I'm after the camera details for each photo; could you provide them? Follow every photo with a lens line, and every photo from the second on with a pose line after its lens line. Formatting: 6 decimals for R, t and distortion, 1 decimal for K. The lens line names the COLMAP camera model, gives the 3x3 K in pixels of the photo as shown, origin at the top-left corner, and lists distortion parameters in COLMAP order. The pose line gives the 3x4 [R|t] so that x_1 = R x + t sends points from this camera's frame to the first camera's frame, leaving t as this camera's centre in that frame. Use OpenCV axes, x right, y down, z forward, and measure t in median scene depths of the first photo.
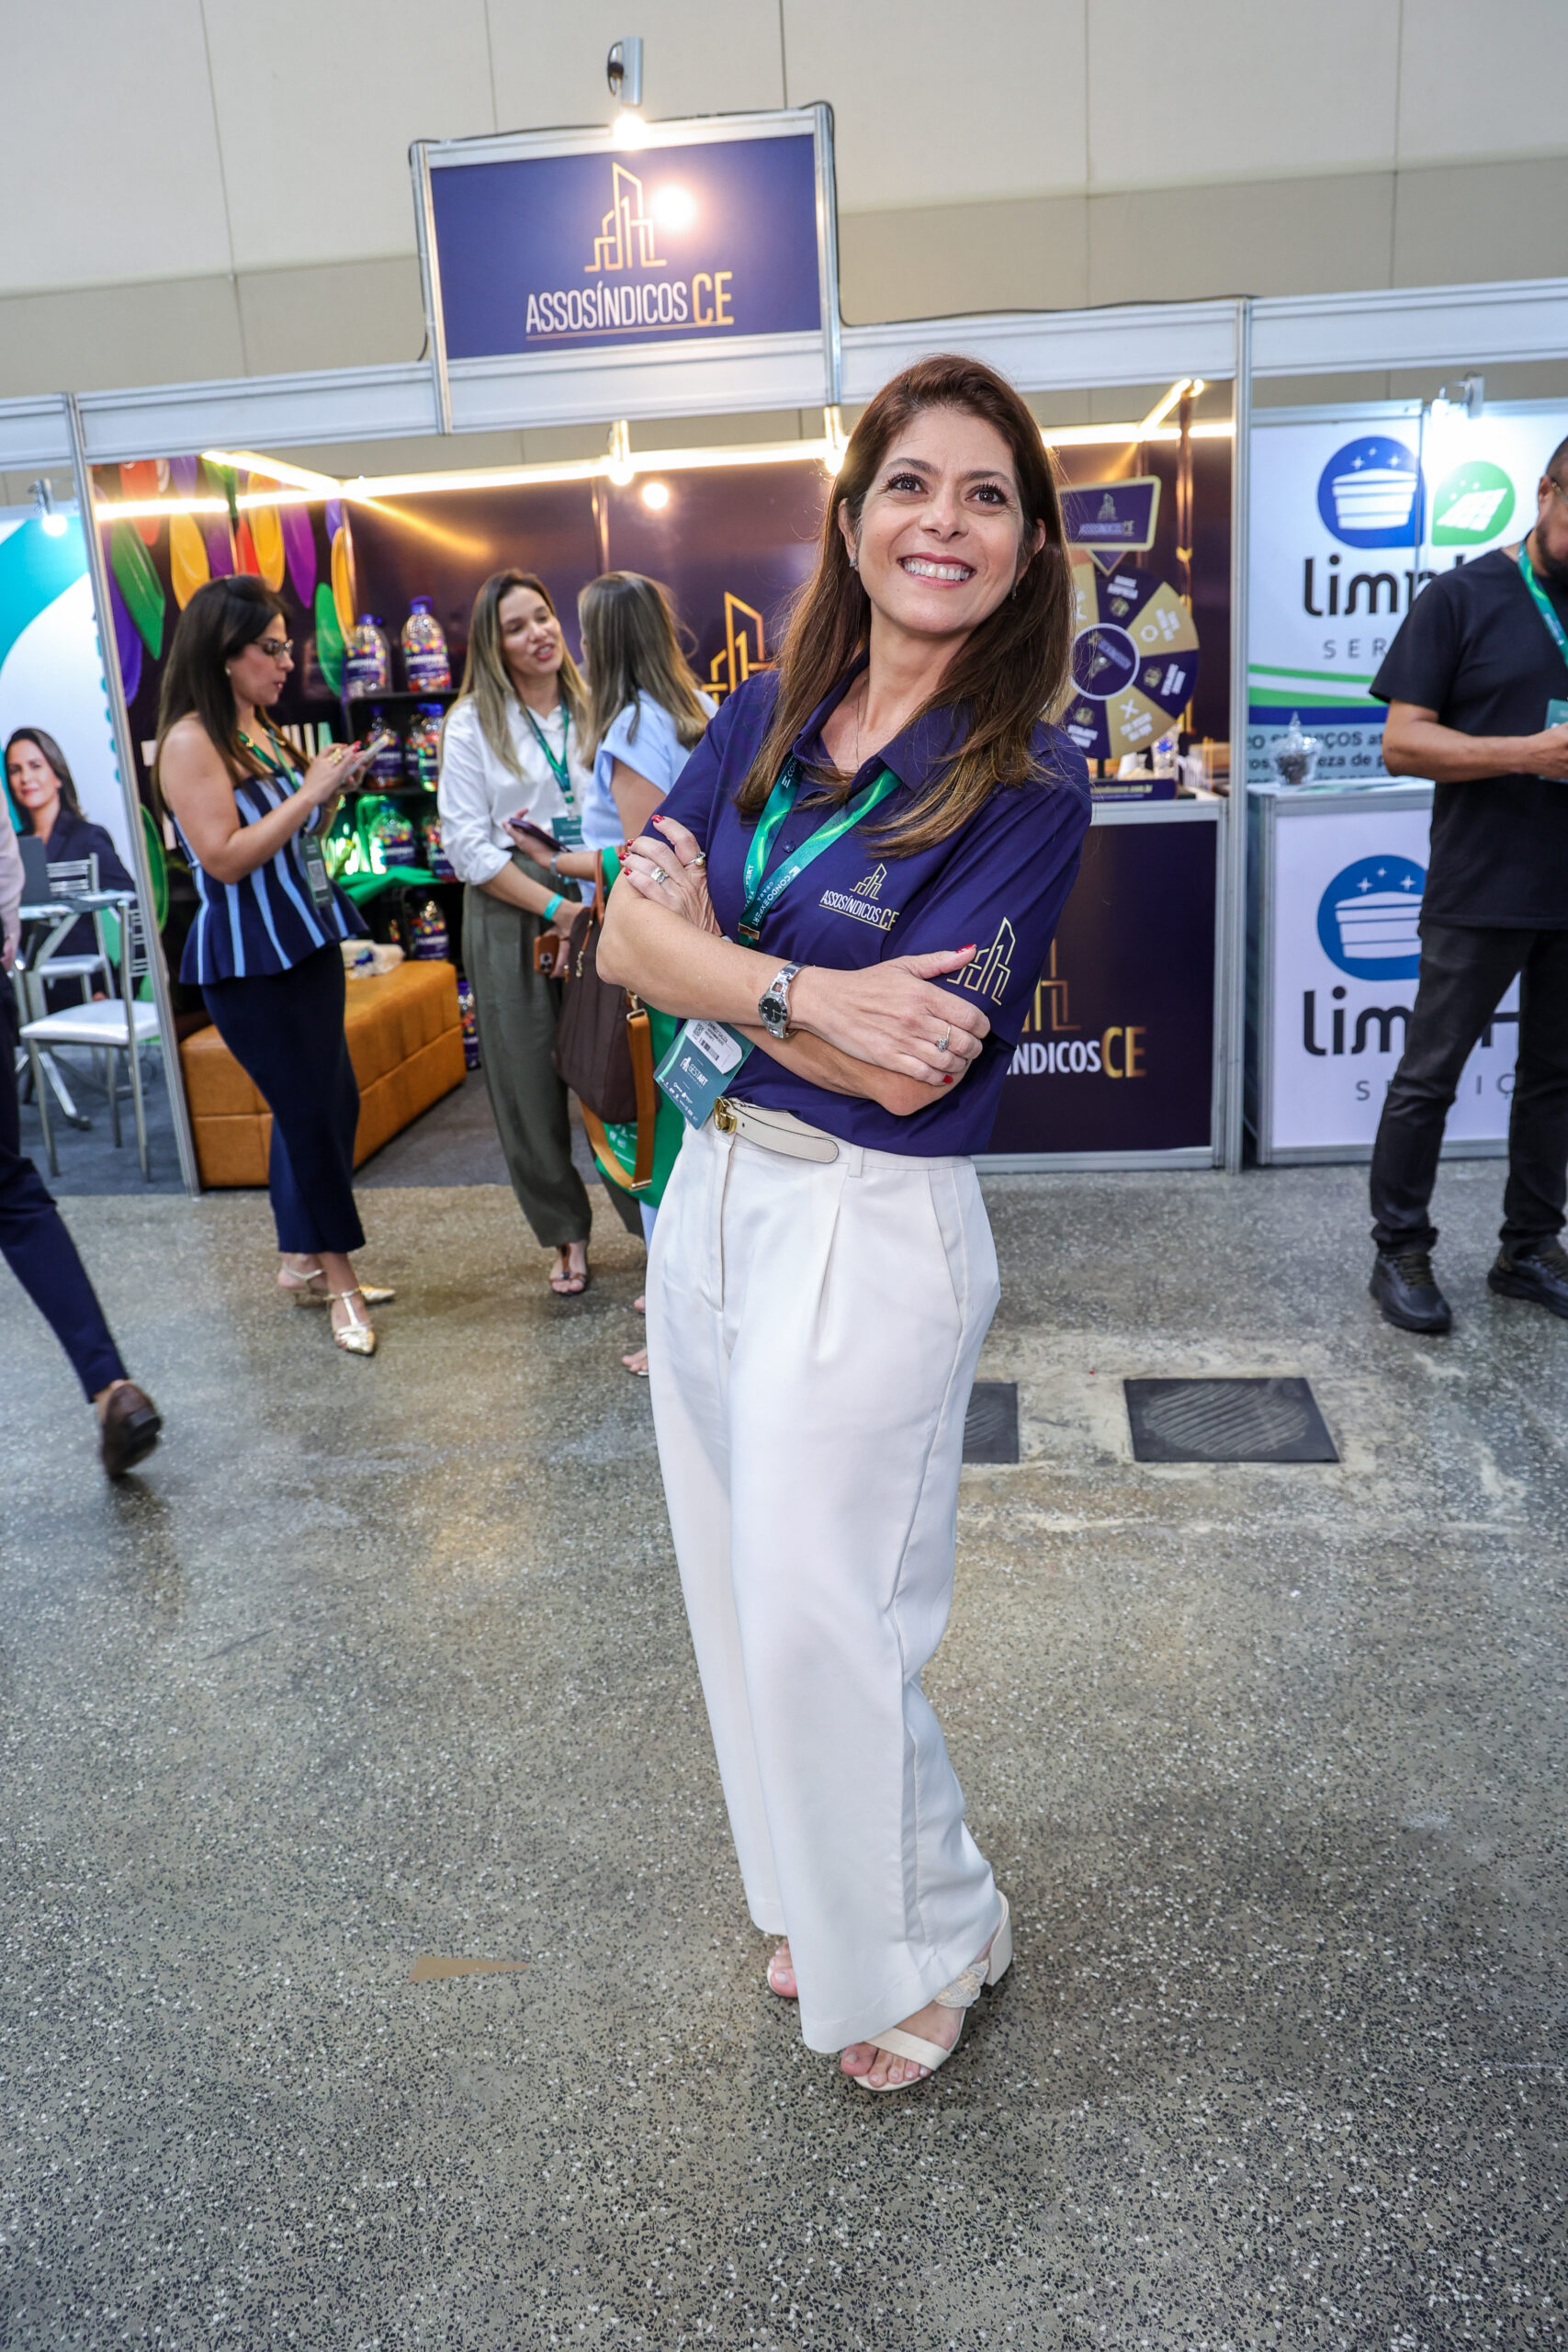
lens RADIAL K [[1624.4, 0, 779.2], [0, 1624.4, 1132.1], [0, 0, 1]] dist [-0.065835, 0.047649]
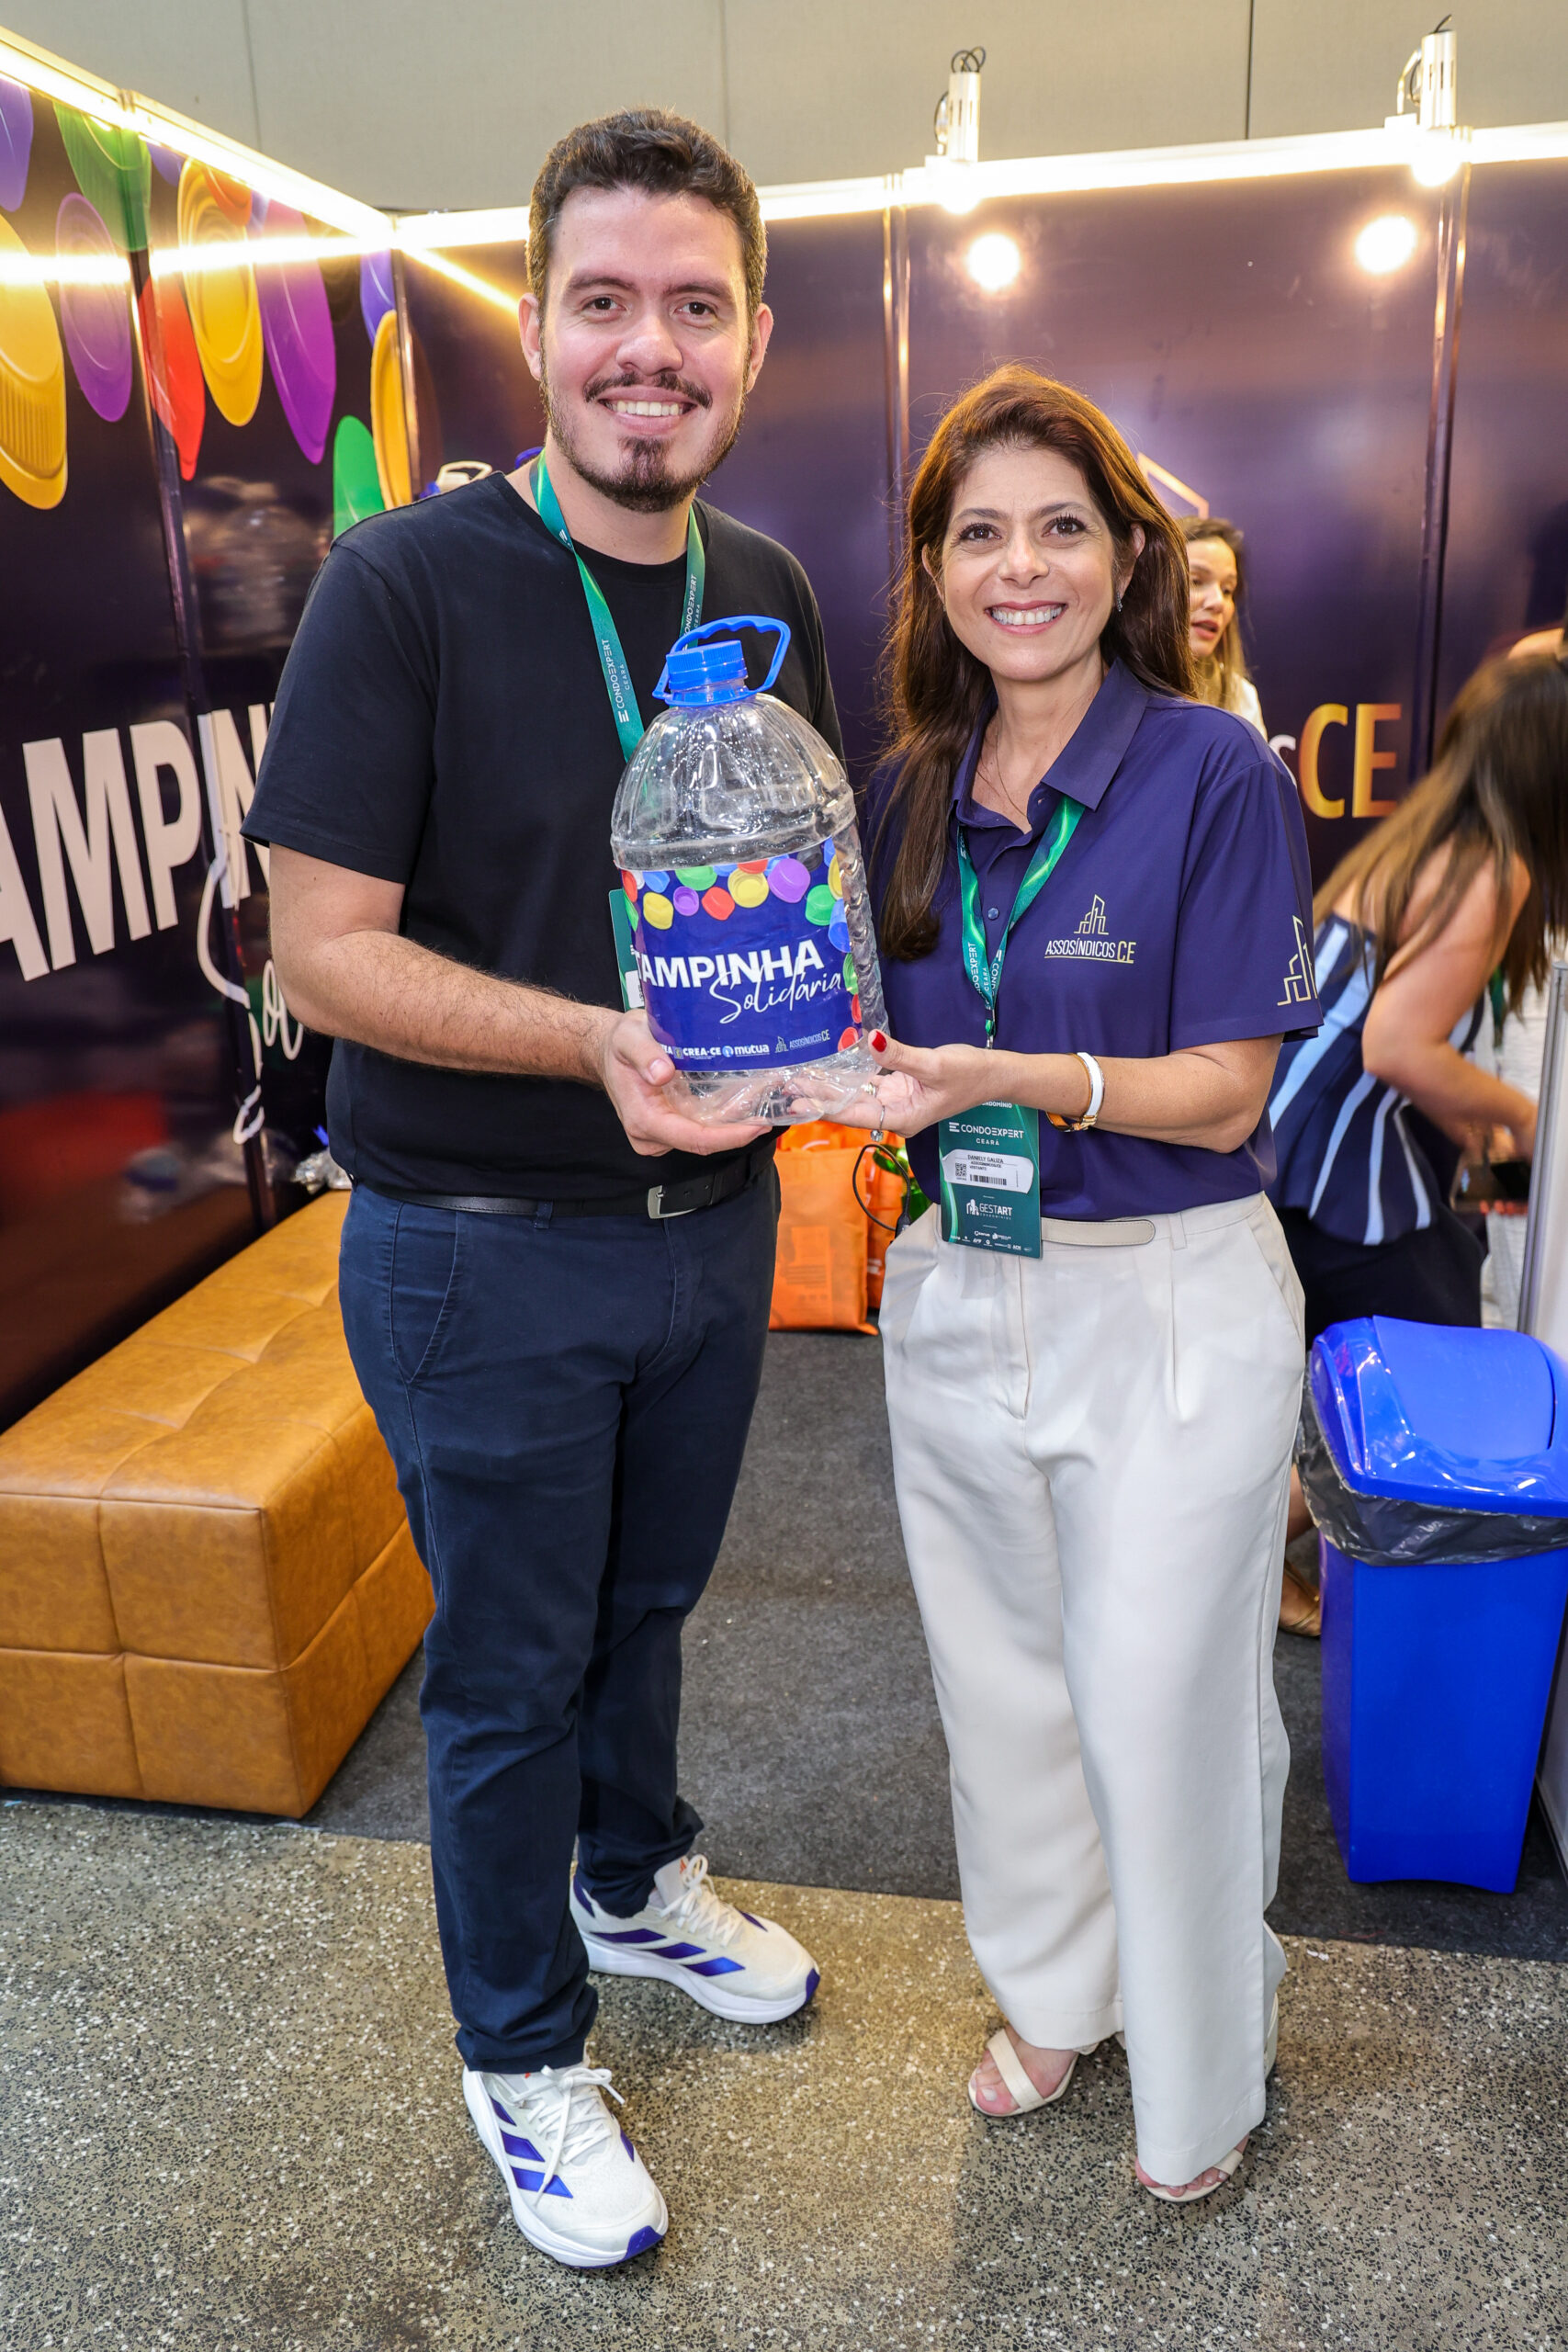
lens RADIAL K [[1845.1, 0, 775.6], [0, 1845.1, 1126.6], [0, 0, 1]] dist [-0.015485, 0.040597]
pose [[0.995799, 0.043808, -0.080402, -0.136789], [-0.042712, 0.998970, 0.015301, -0.194852], [0.080990, -0.011803, 0.996645, 0.631009]]
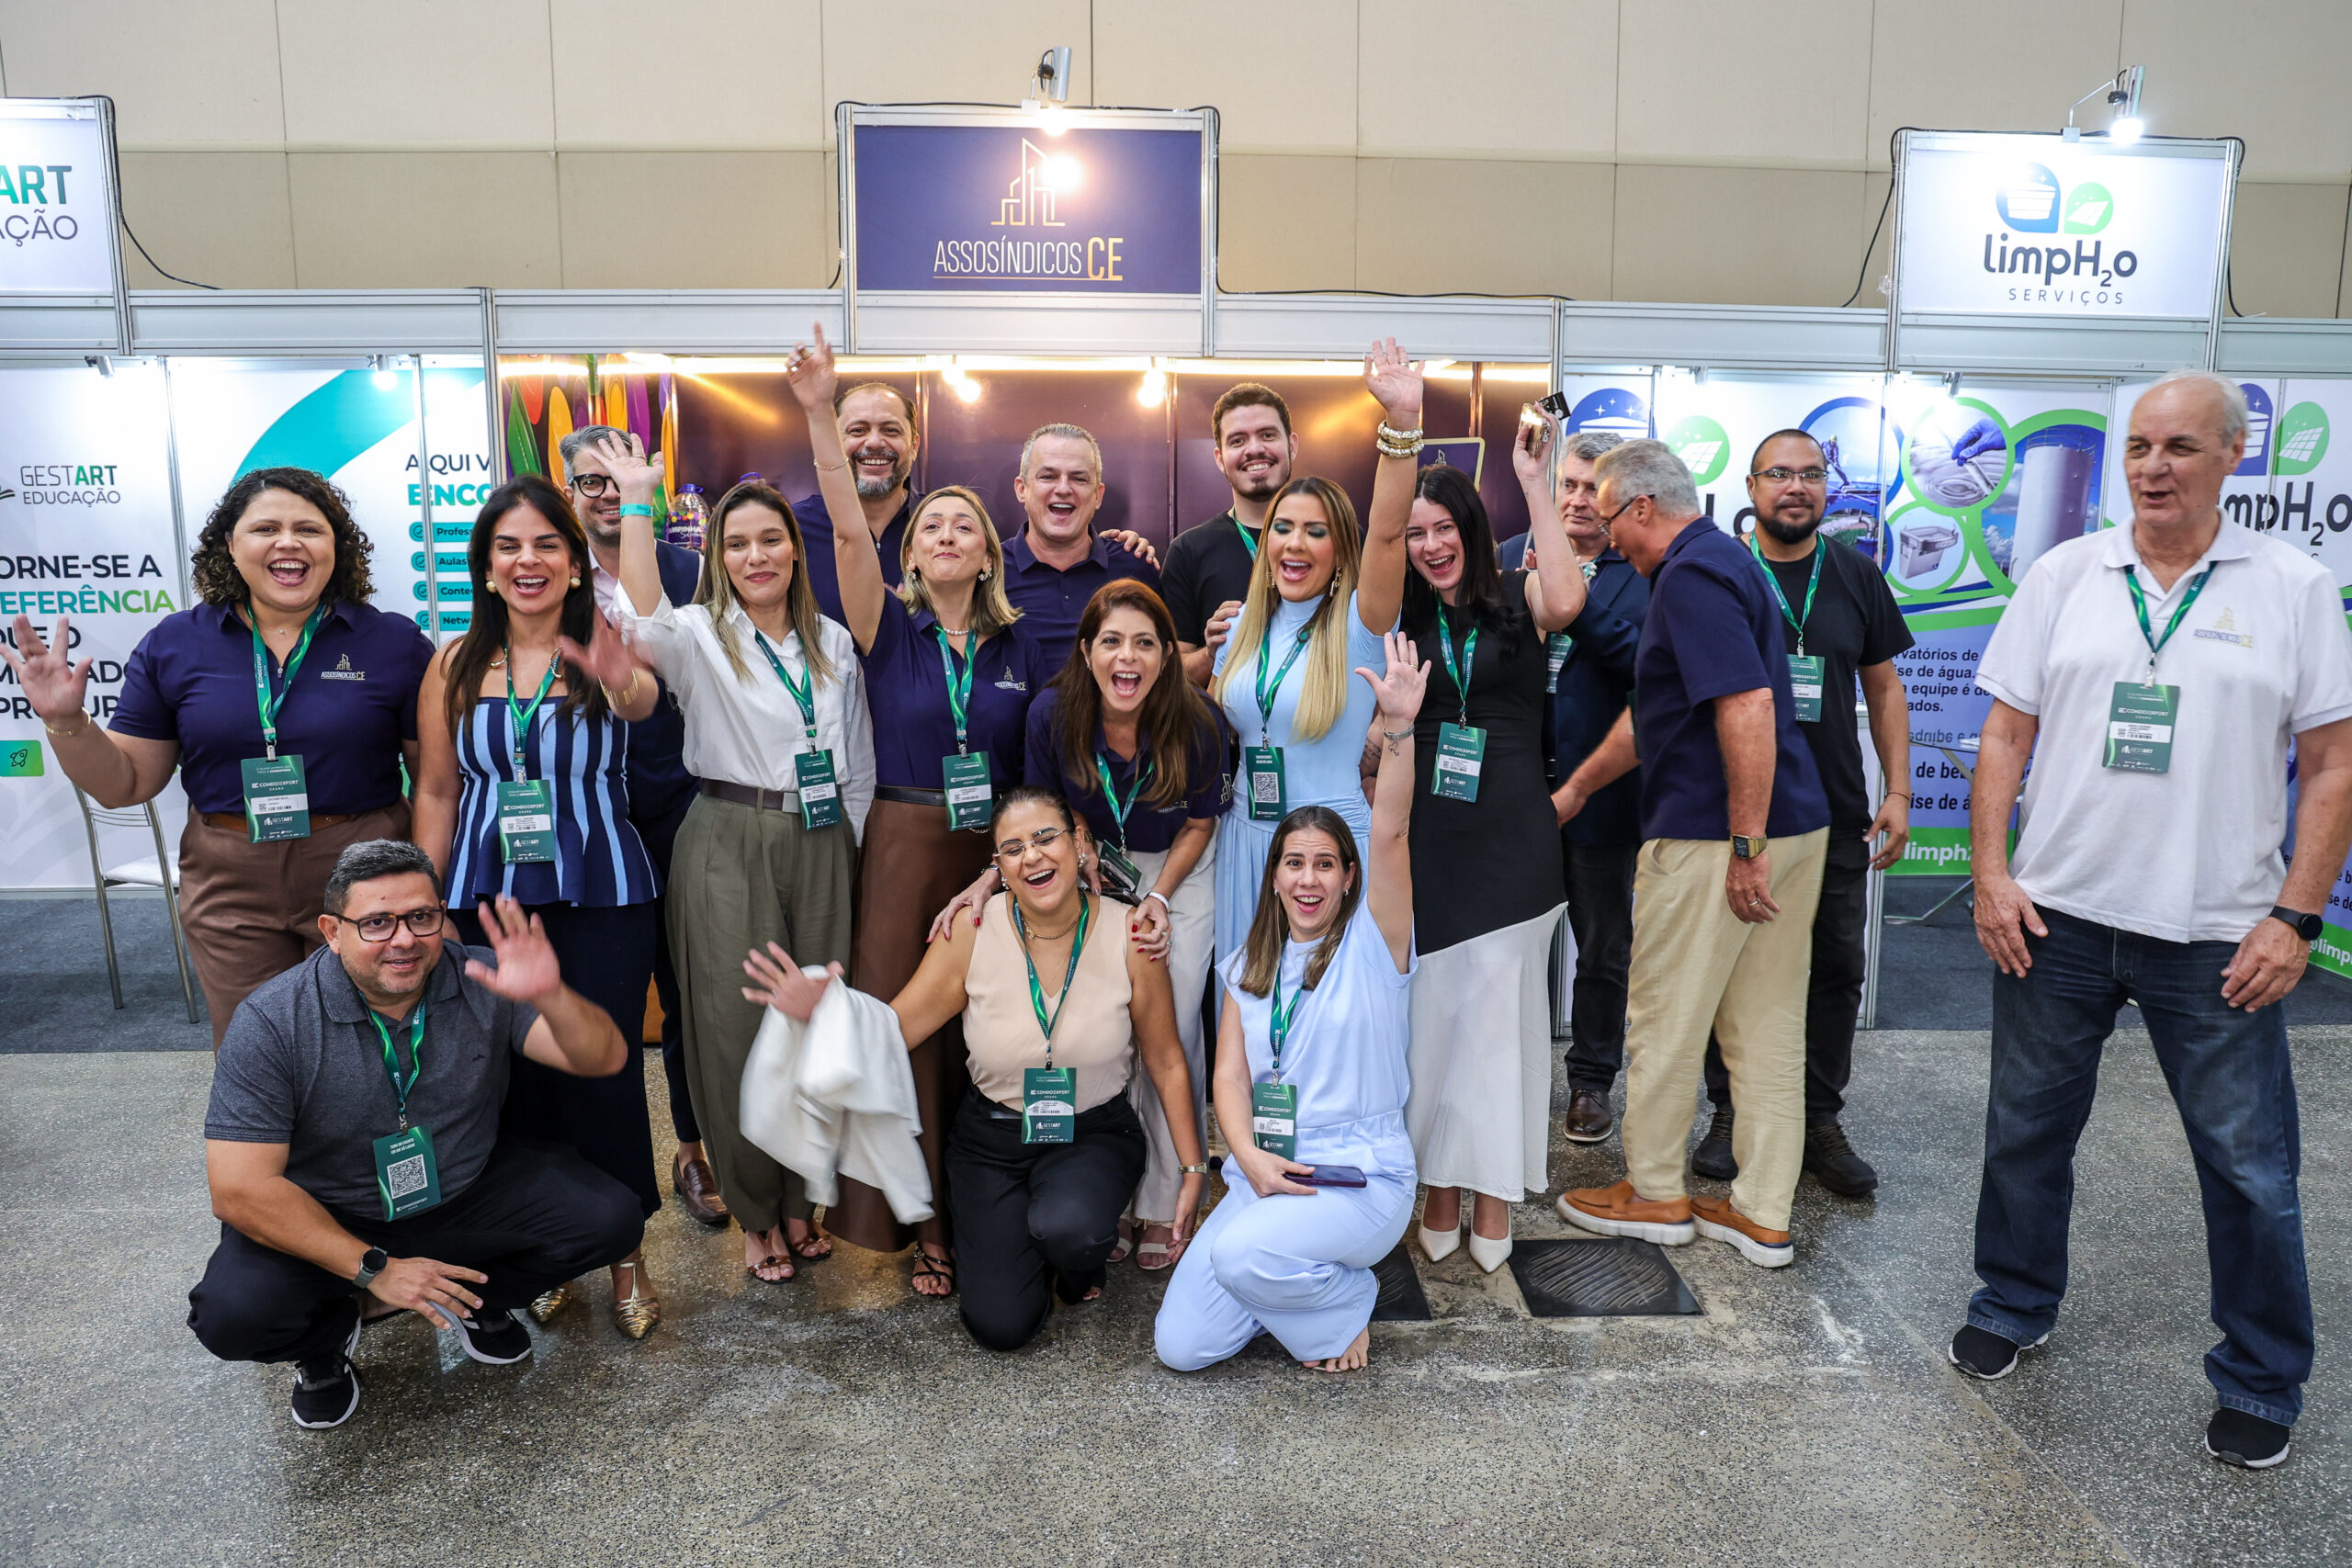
lens RADIAL K [[1624.4, 0, 1174.0], [0, 1624.4, 772.5], [0, 0, 1]] dist [-0.065835, 0.047649]
pose [[0.987753, 0.035805, 0.151862, -0.152112], [-0.017870, 0.992869, -0.117859, -0.027378], [-0.154999, 0.113702, 0.981350, -0.082610]]
